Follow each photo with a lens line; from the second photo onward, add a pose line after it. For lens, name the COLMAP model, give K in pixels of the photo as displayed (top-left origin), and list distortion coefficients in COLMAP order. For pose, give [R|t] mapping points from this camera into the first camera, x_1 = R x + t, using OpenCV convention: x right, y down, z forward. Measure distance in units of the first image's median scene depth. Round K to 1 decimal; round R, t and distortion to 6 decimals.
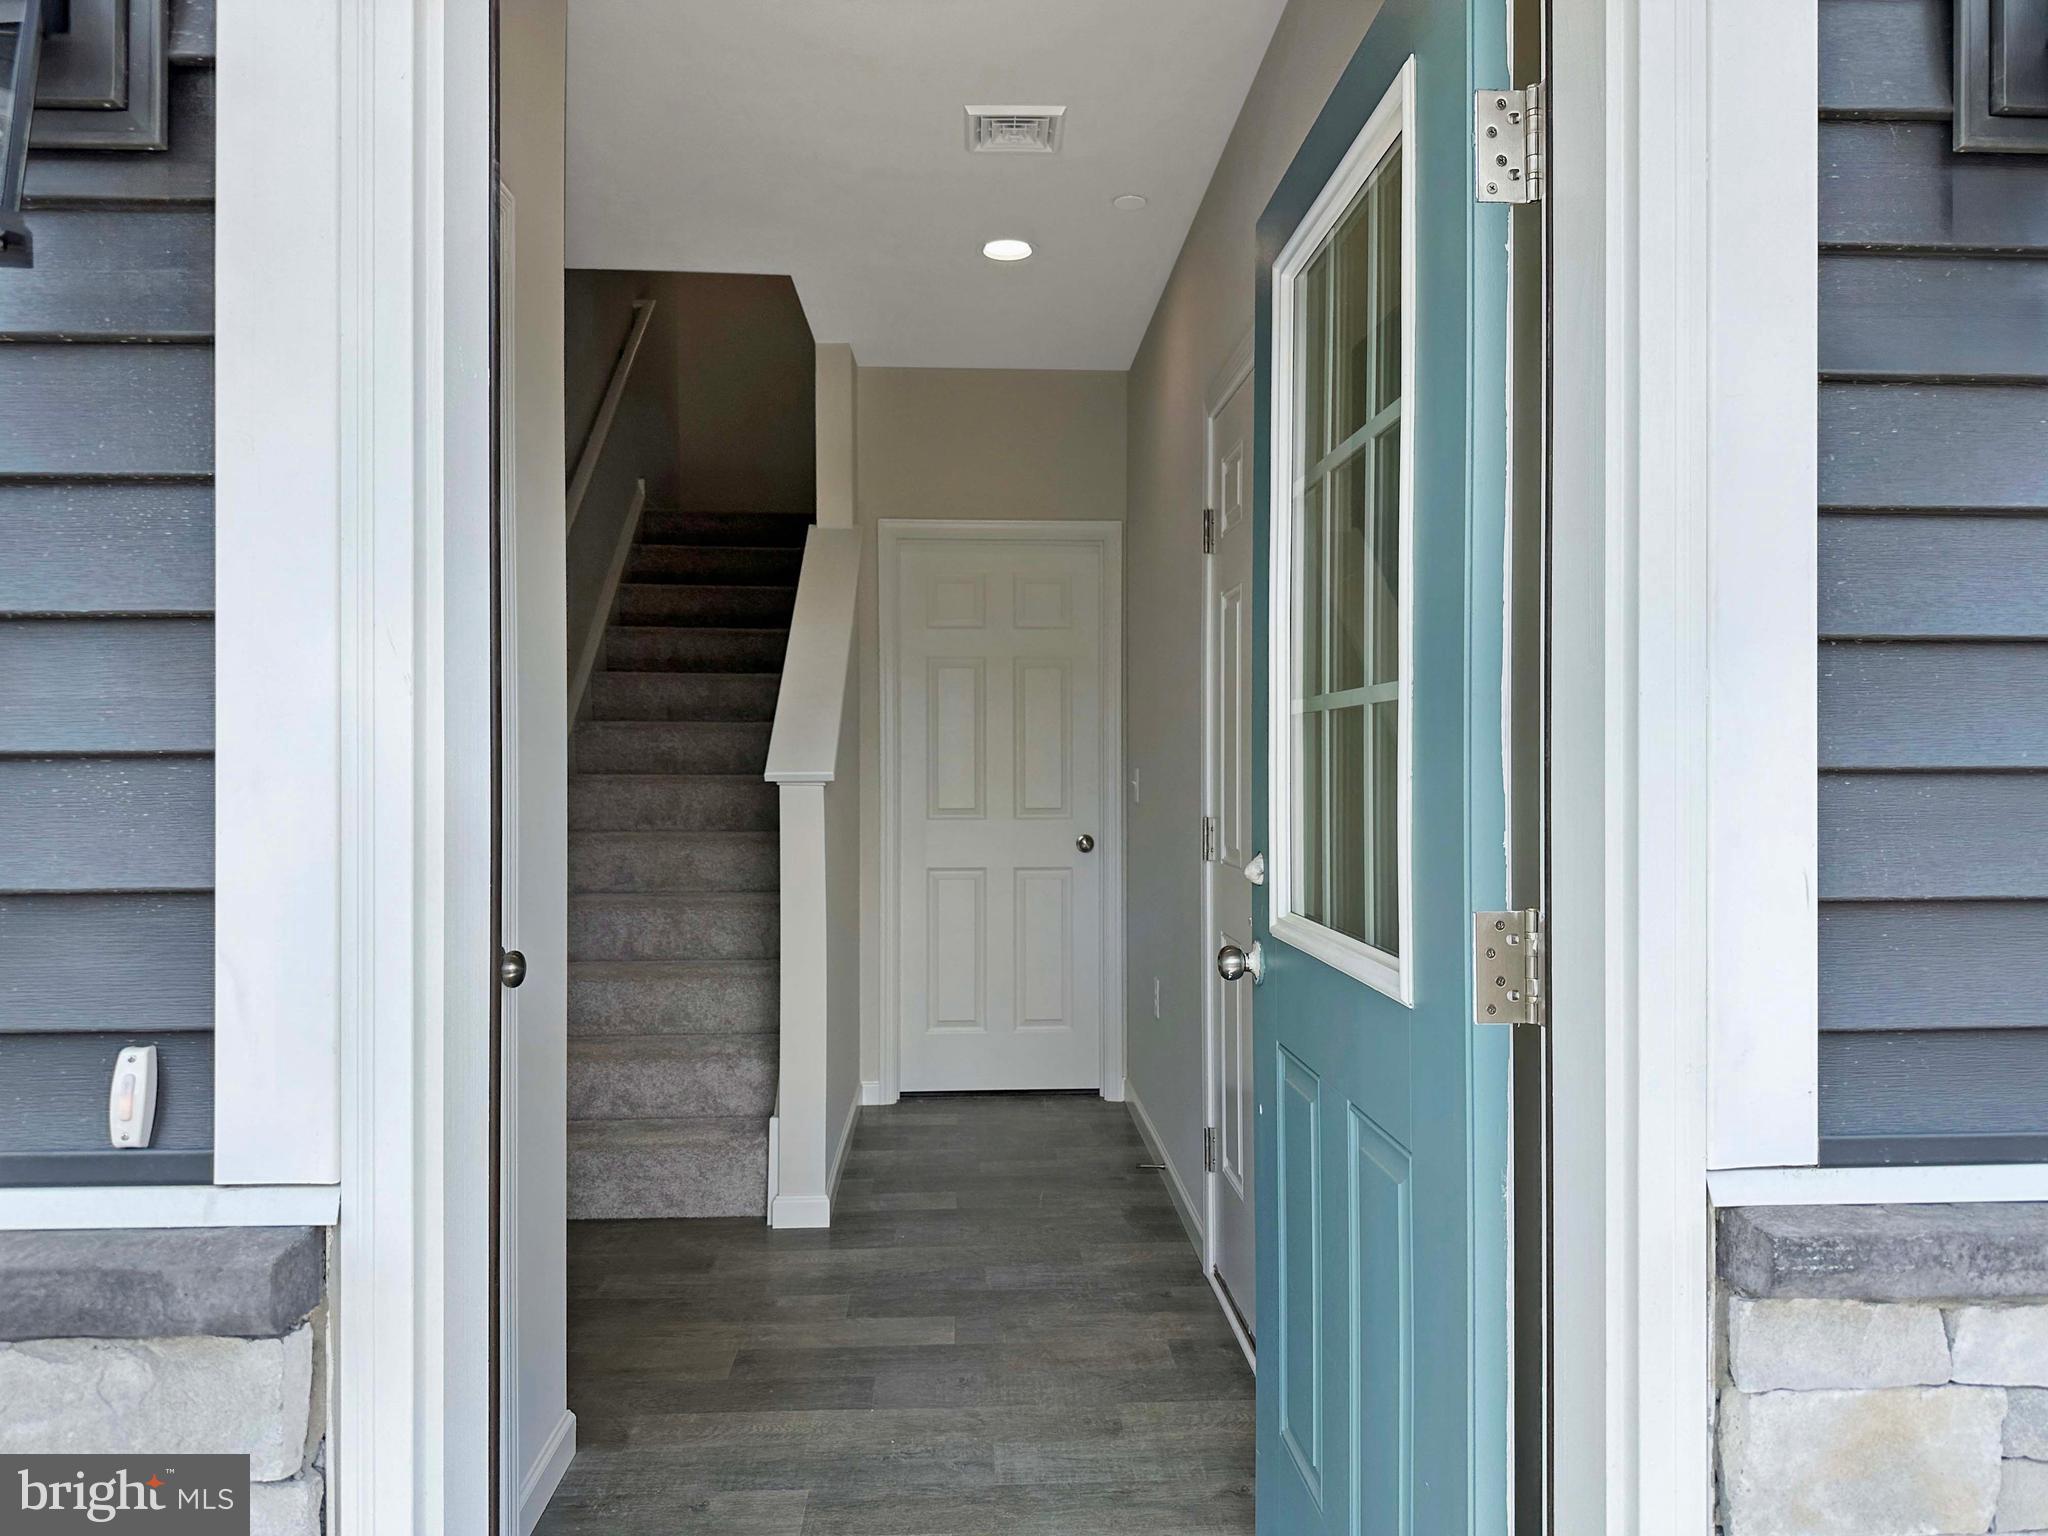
lens RADIAL K [[1611.2, 0, 969.0], [0, 1611.2, 766.2], [0, 0, 1]] dist [0.198390, -0.389364]
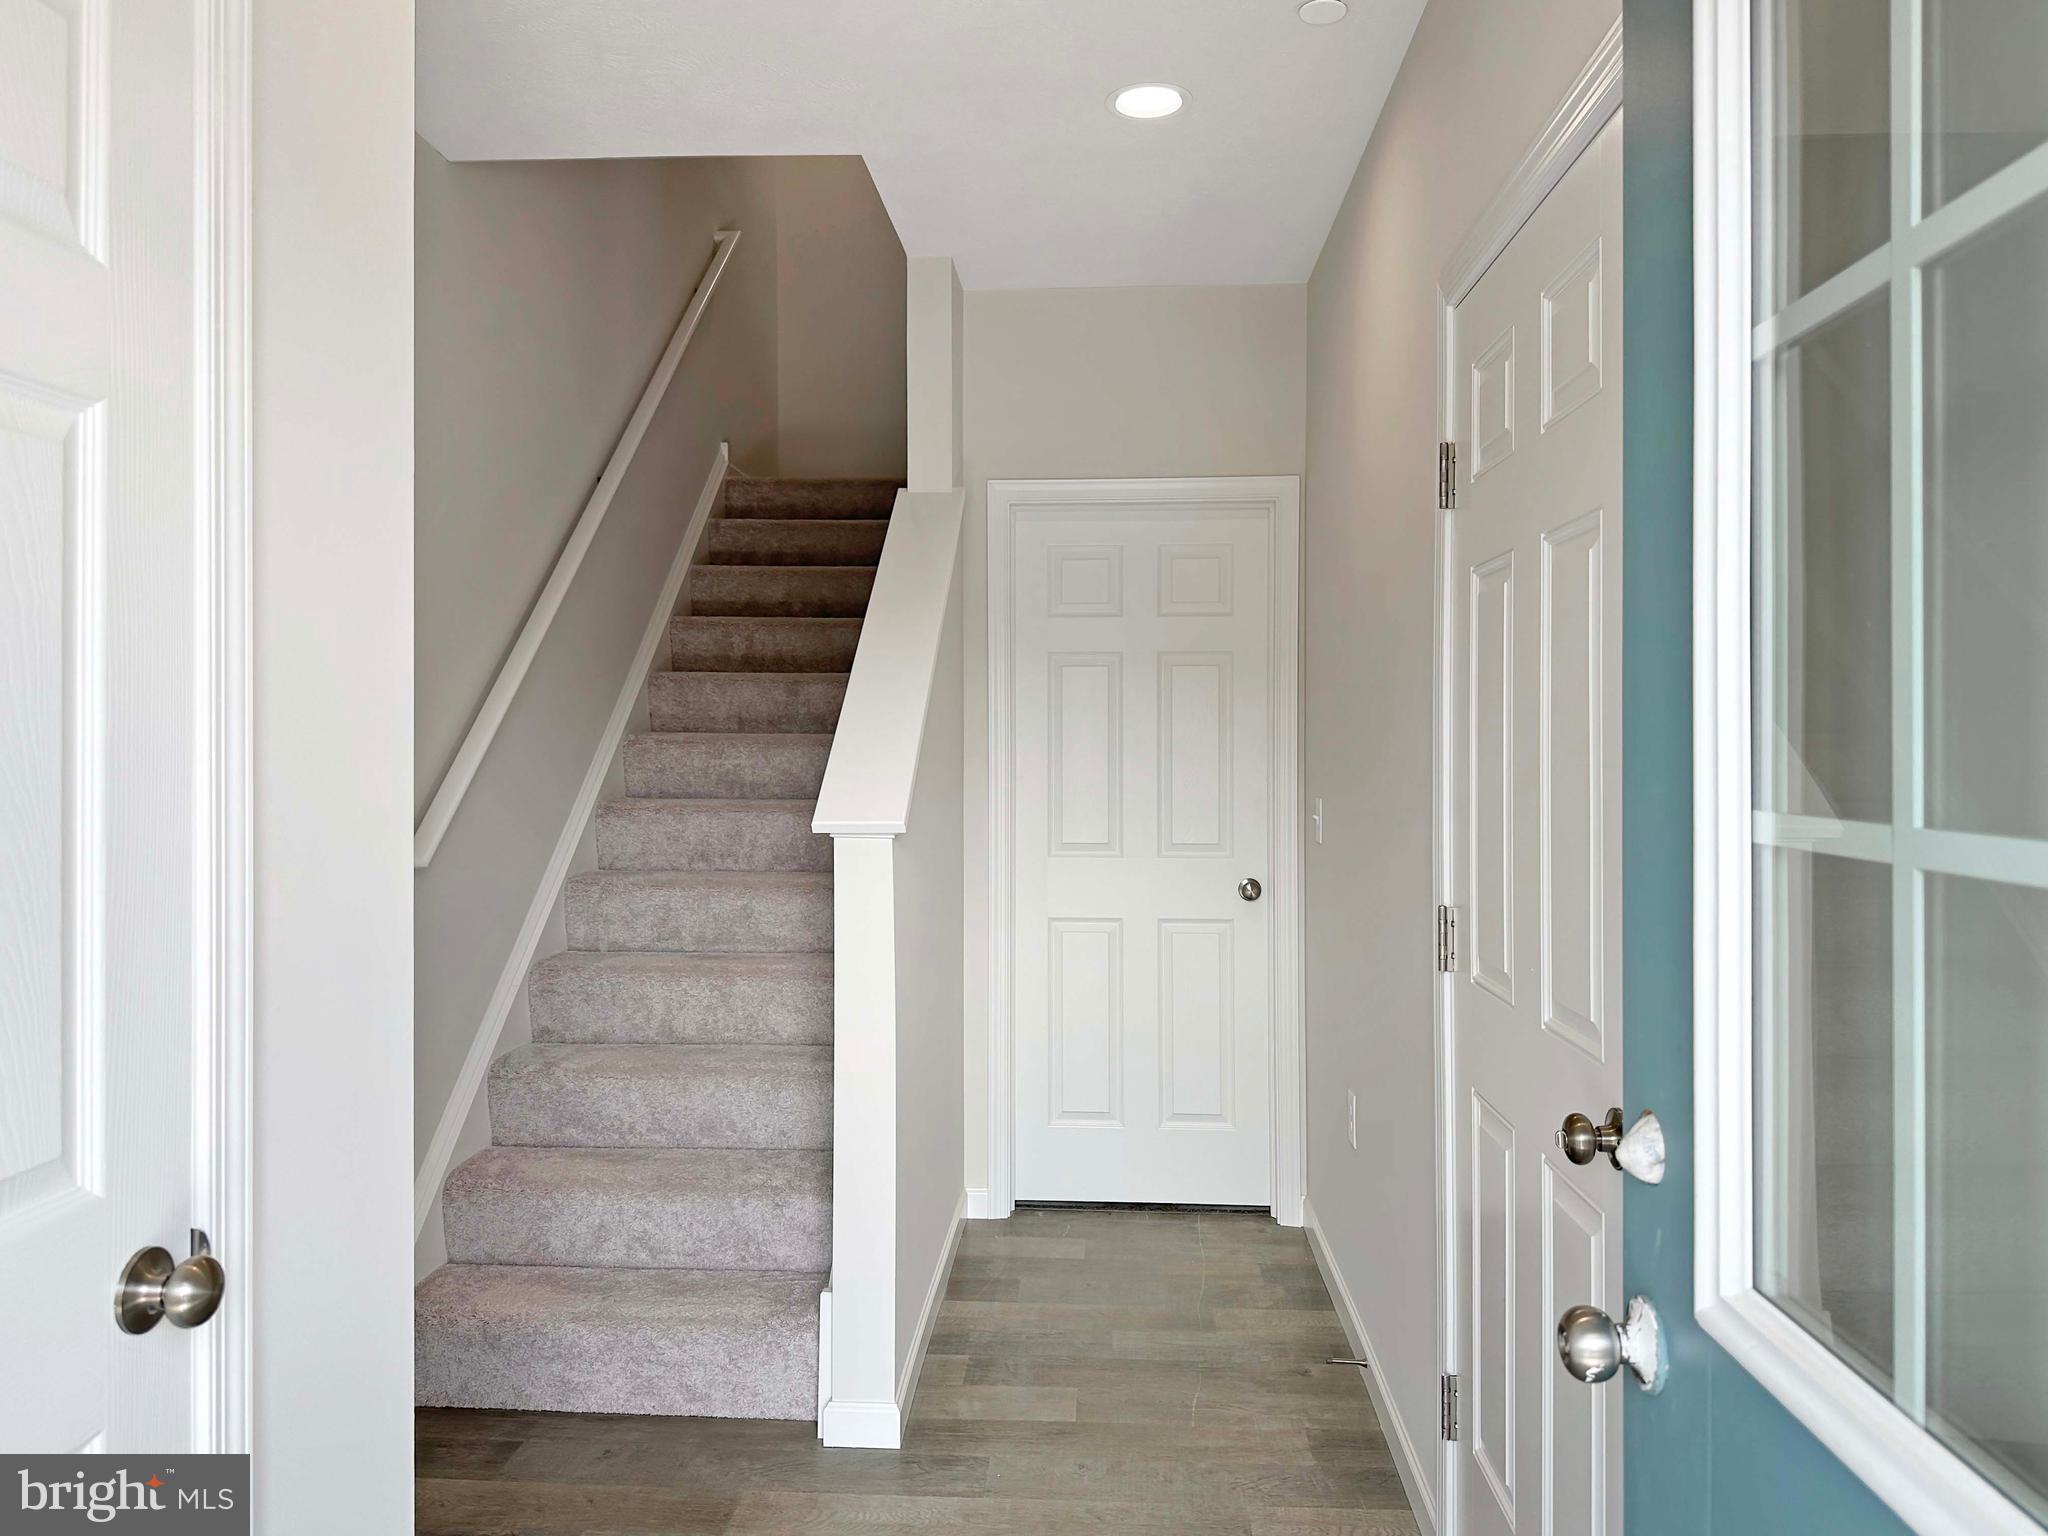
lens RADIAL K [[1611.2, 0, 969.0], [0, 1611.2, 766.2], [0, 0, 1]] dist [0.198390, -0.389364]
pose [[0.995569, 0.000952, -0.094027, 0.012566], [0.000304, 0.999911, 0.013340, -0.028390], [0.094031, -0.013310, 0.995480, 0.252965]]
